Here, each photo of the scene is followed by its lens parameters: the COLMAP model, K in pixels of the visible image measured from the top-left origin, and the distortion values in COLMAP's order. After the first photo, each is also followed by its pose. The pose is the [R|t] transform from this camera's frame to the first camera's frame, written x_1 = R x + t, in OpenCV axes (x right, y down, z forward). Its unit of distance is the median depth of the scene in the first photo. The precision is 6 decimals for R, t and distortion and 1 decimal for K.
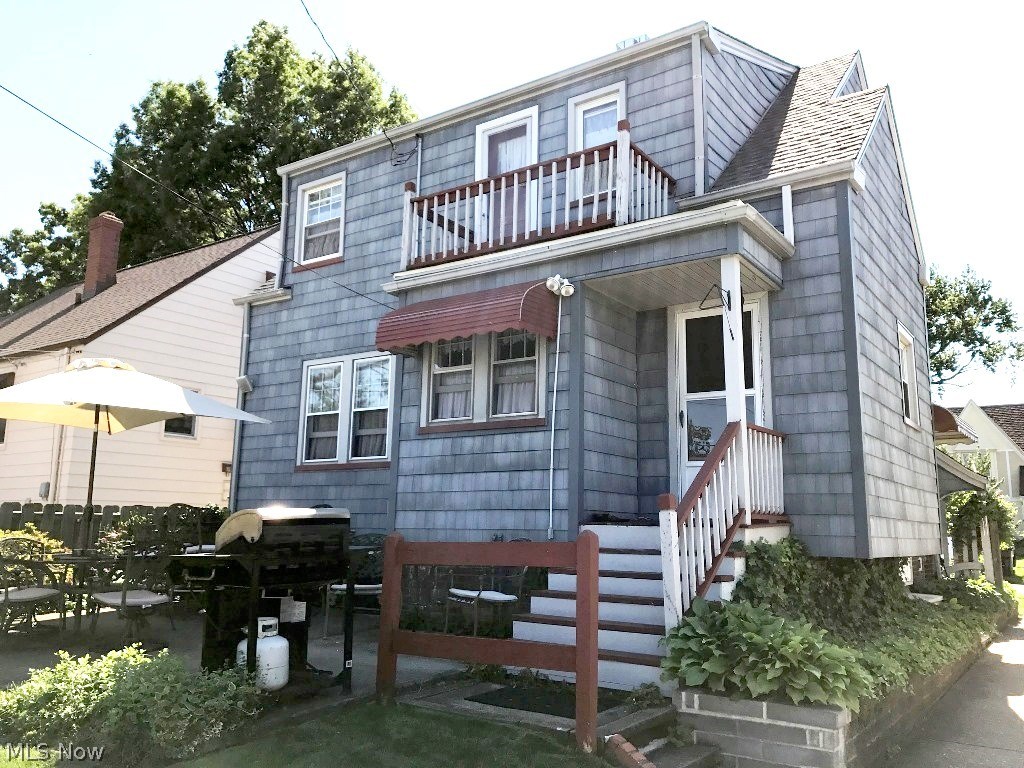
lens RADIAL K [[842.9, 0, 509.6], [0, 842.9, 380.5], [0, 0, 1]] dist [0.080422, -0.100886]
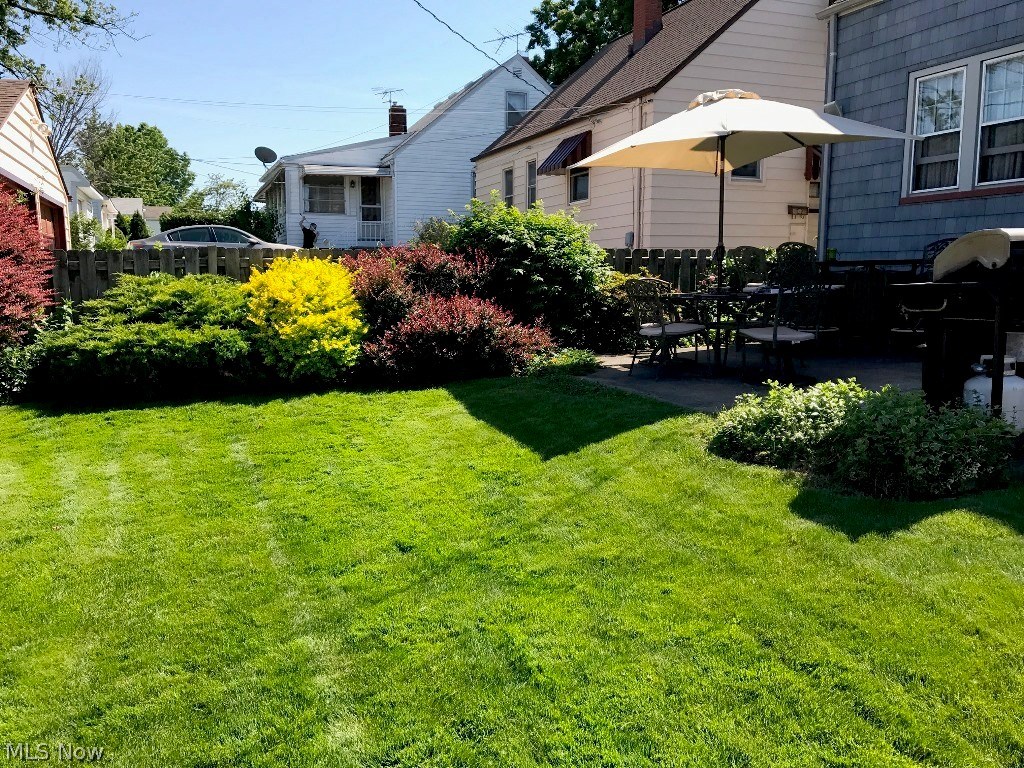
lens RADIAL K [[842.9, 0, 517.0], [0, 842.9, 380.9], [0, 0, 1]] dist [0.080422, -0.100886]
pose [[0.843244, 0.050494, -0.535154, -0.102749], [0.105656, 0.960587, 0.257117, 0.011821], [0.527045, -0.273355, 0.804674, 0.013513]]
